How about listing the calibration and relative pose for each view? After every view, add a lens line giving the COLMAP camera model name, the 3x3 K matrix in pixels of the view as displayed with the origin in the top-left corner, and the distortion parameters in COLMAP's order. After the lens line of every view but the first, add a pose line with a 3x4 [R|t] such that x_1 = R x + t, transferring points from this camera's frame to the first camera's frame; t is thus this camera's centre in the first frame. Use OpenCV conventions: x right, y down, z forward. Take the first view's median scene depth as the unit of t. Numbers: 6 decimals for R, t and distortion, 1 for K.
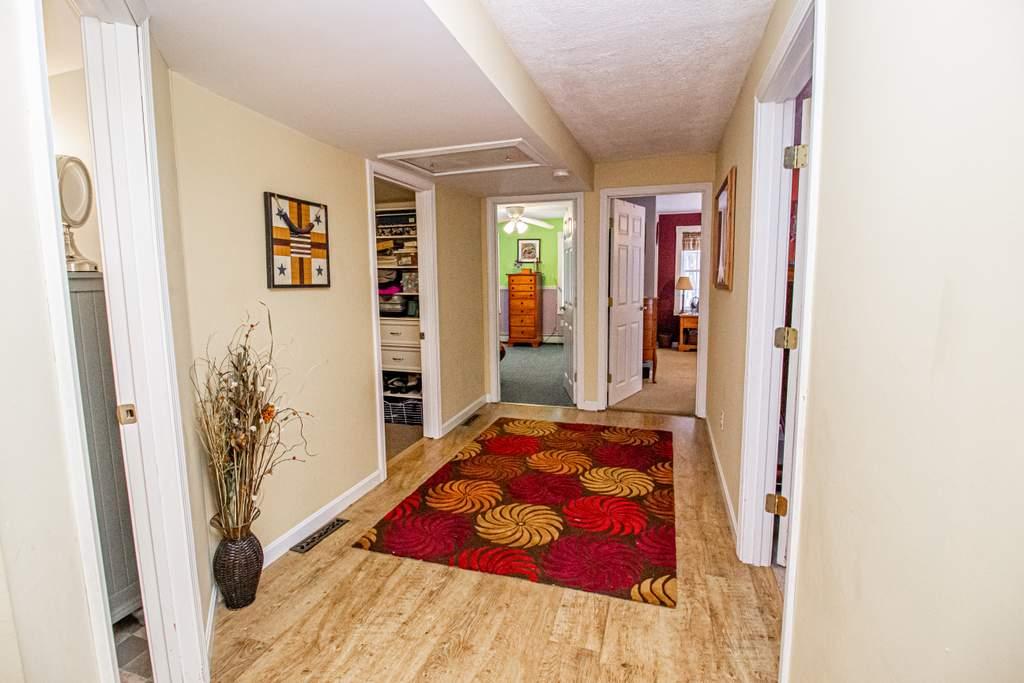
lens RADIAL K [[492.3, 0, 510.8], [0, 492.3, 337.0], [0, 0, 1]] dist [-0.001255, 0.000741]
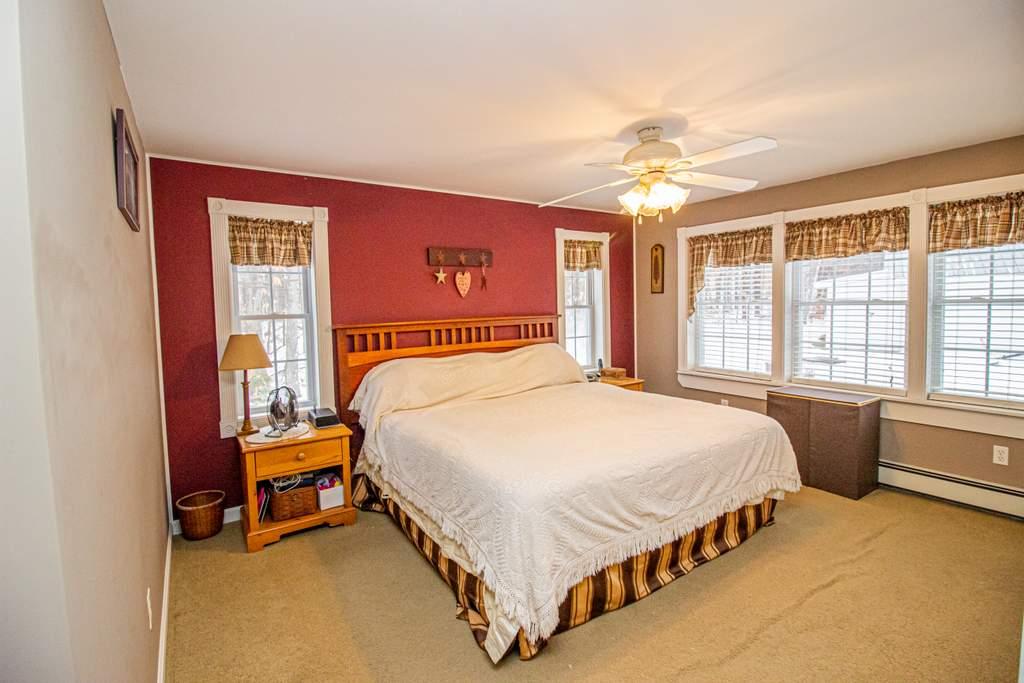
lens RADIAL K [[492.3, 0, 511.5], [0, 492.3, 336.3], [0, 0, 1]] dist [-0.001255, 0.000741]
pose [[0.639682, -0.045915, 0.767267, 0.194964], [0.104786, 0.994104, -0.027873, -0.088794], [-0.761464, 0.098228, 0.640722, 0.604120]]
